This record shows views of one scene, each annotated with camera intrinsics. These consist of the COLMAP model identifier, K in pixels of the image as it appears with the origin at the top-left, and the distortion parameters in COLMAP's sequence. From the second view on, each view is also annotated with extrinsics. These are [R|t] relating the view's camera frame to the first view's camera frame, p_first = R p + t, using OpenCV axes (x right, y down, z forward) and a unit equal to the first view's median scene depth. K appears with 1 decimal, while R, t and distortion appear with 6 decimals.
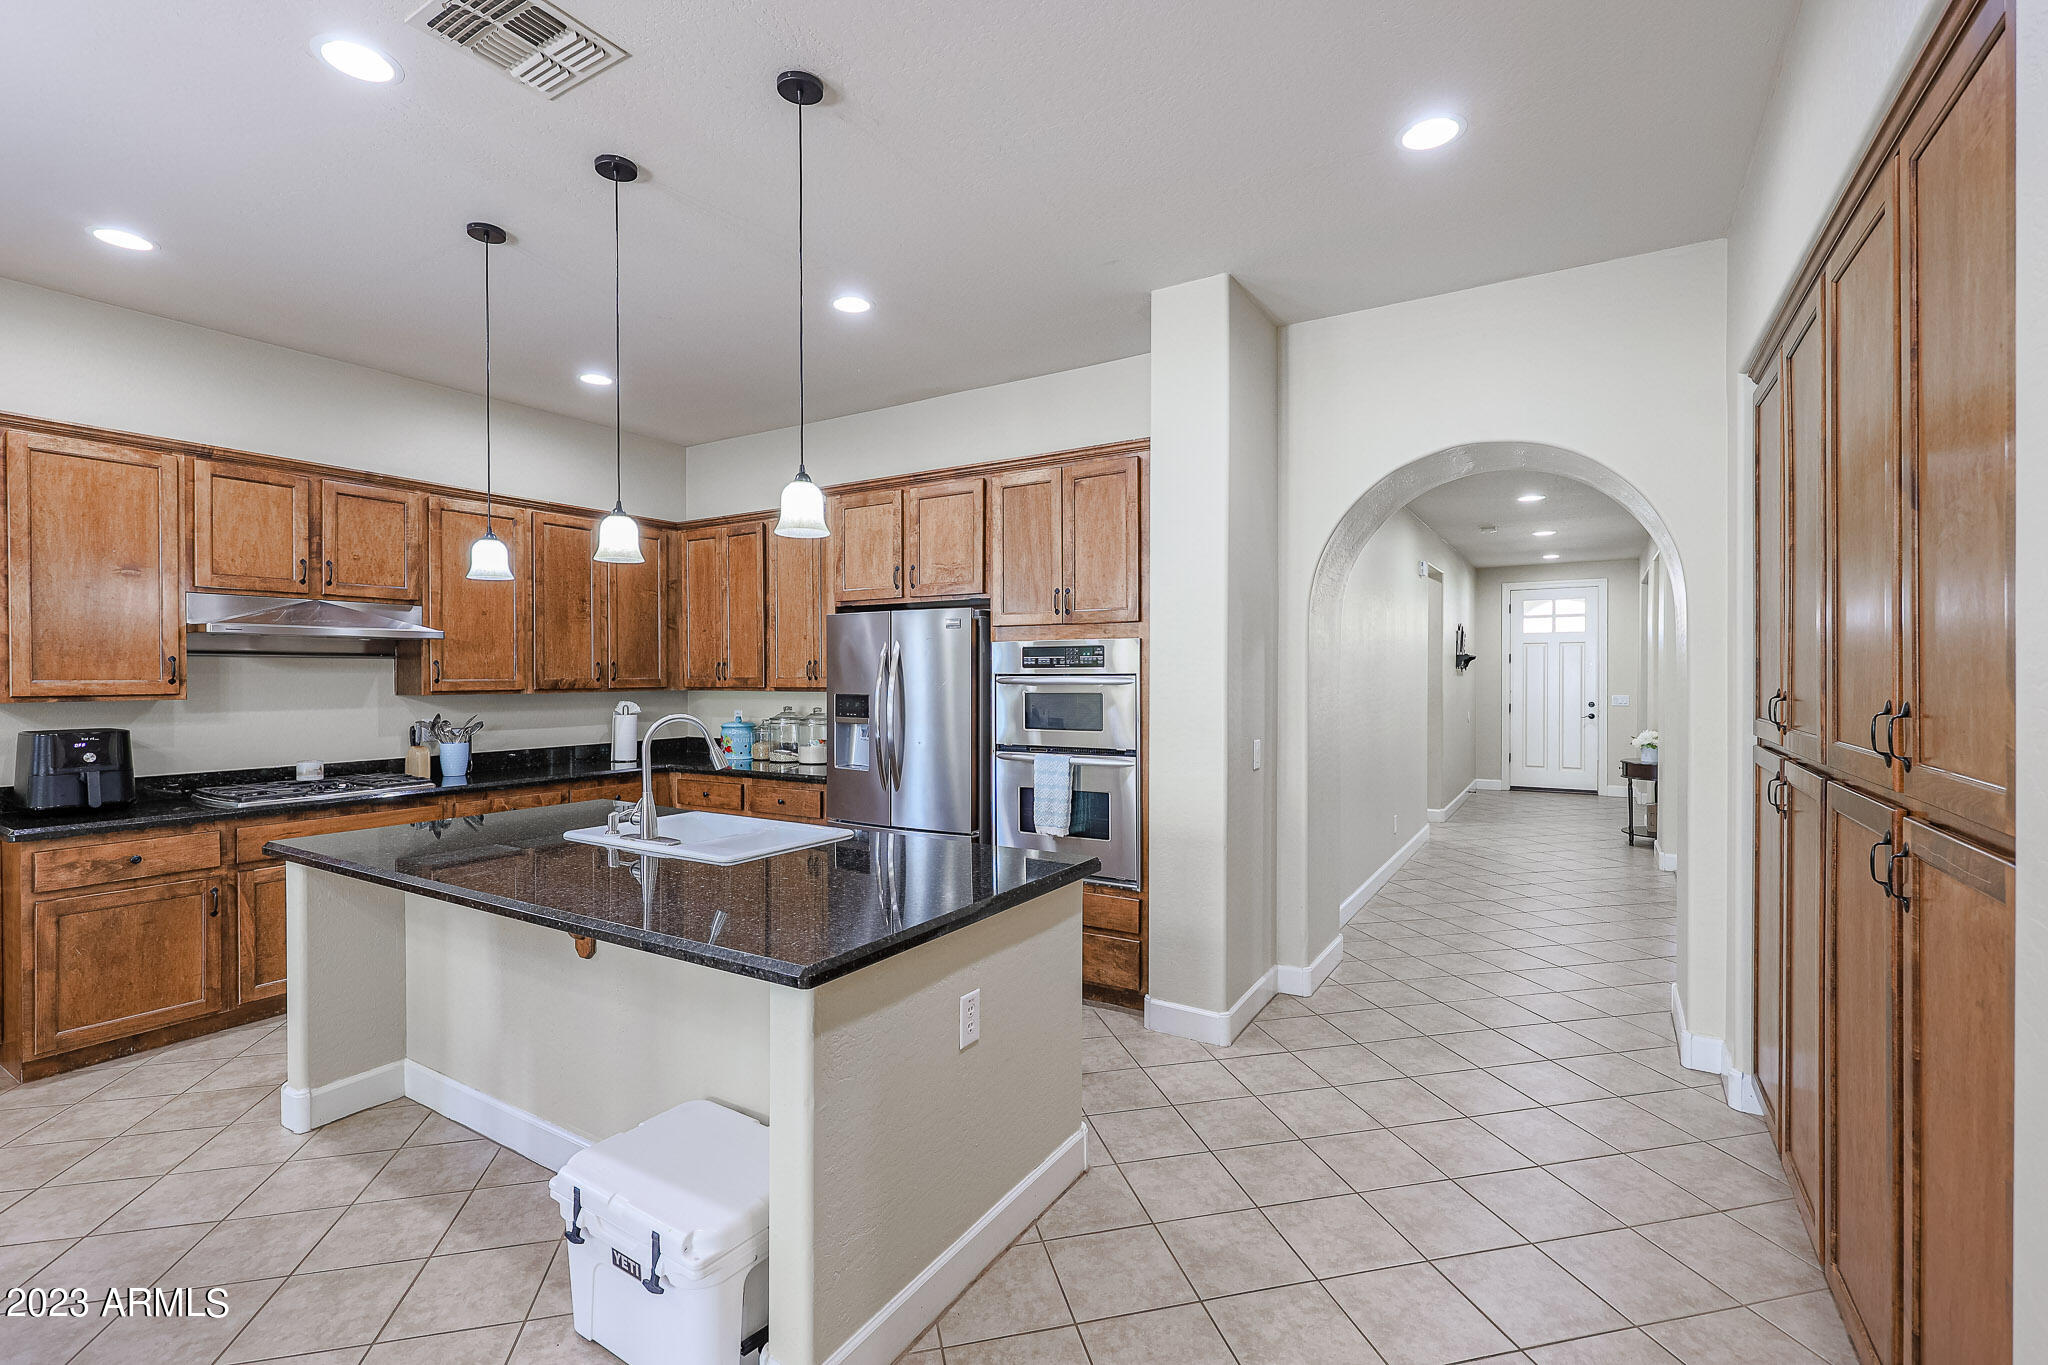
lens RADIAL K [[902.5, 0, 1024.0], [0, 902.5, 682.5], [0, 0, 1]] dist [0.000247, -0.000008]
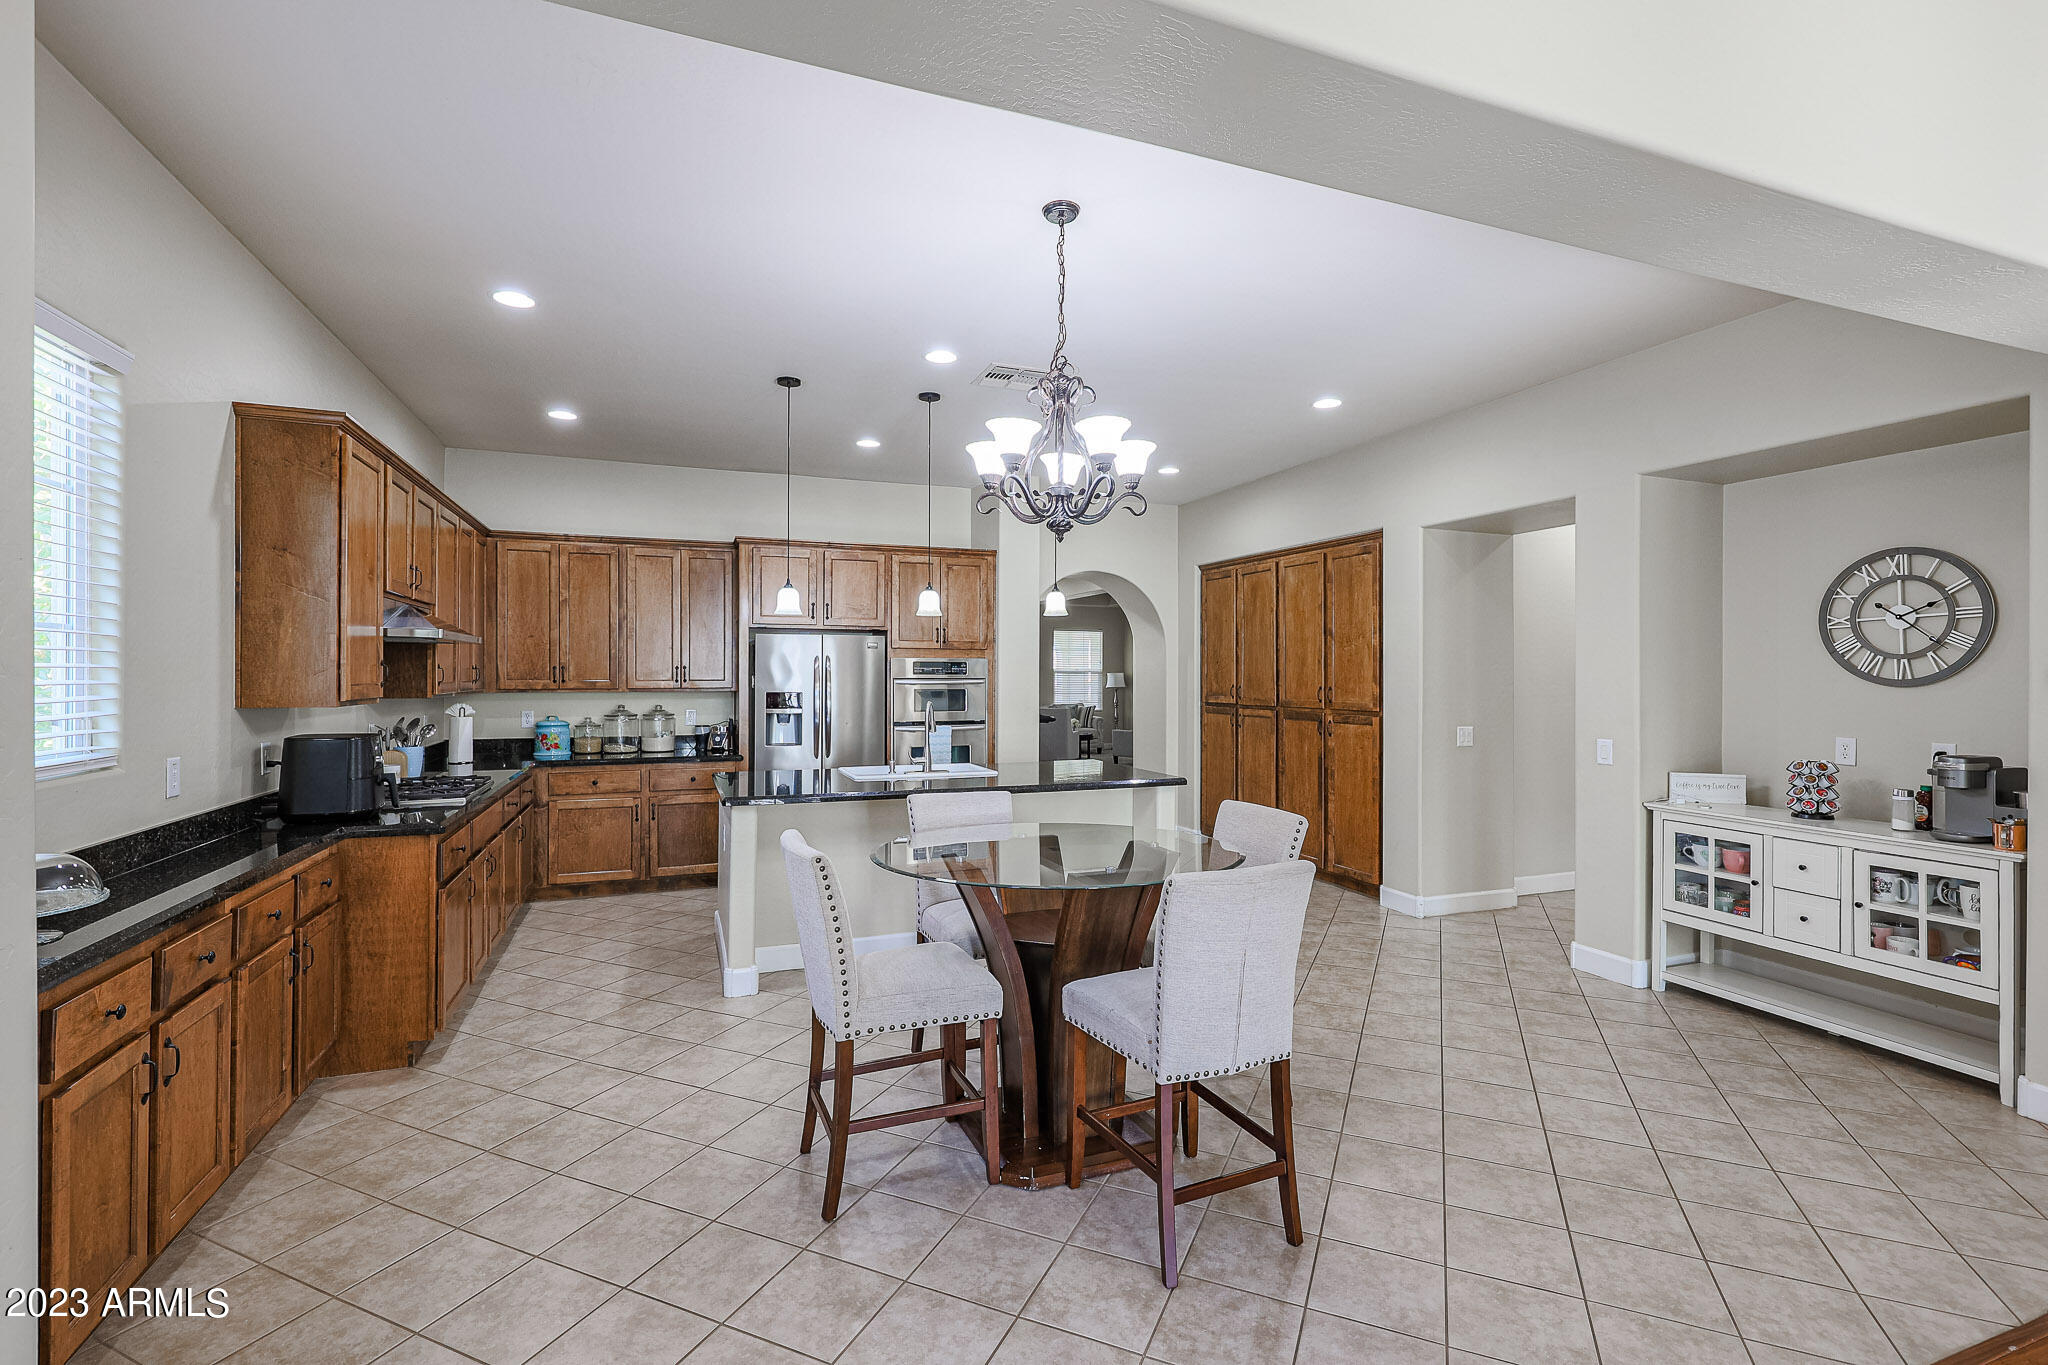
lens RADIAL K [[924.0, 0, 1024.0], [0, 924.0, 682.5], [0, 0, 1]] dist [-0.000086, 0.000012]
pose [[0.609382, -0.005161, 0.792860, -1.253248], [0.002449, 0.999986, 0.004627, -0.008847], [-0.792873, -0.000878, 0.609386, -0.189315]]
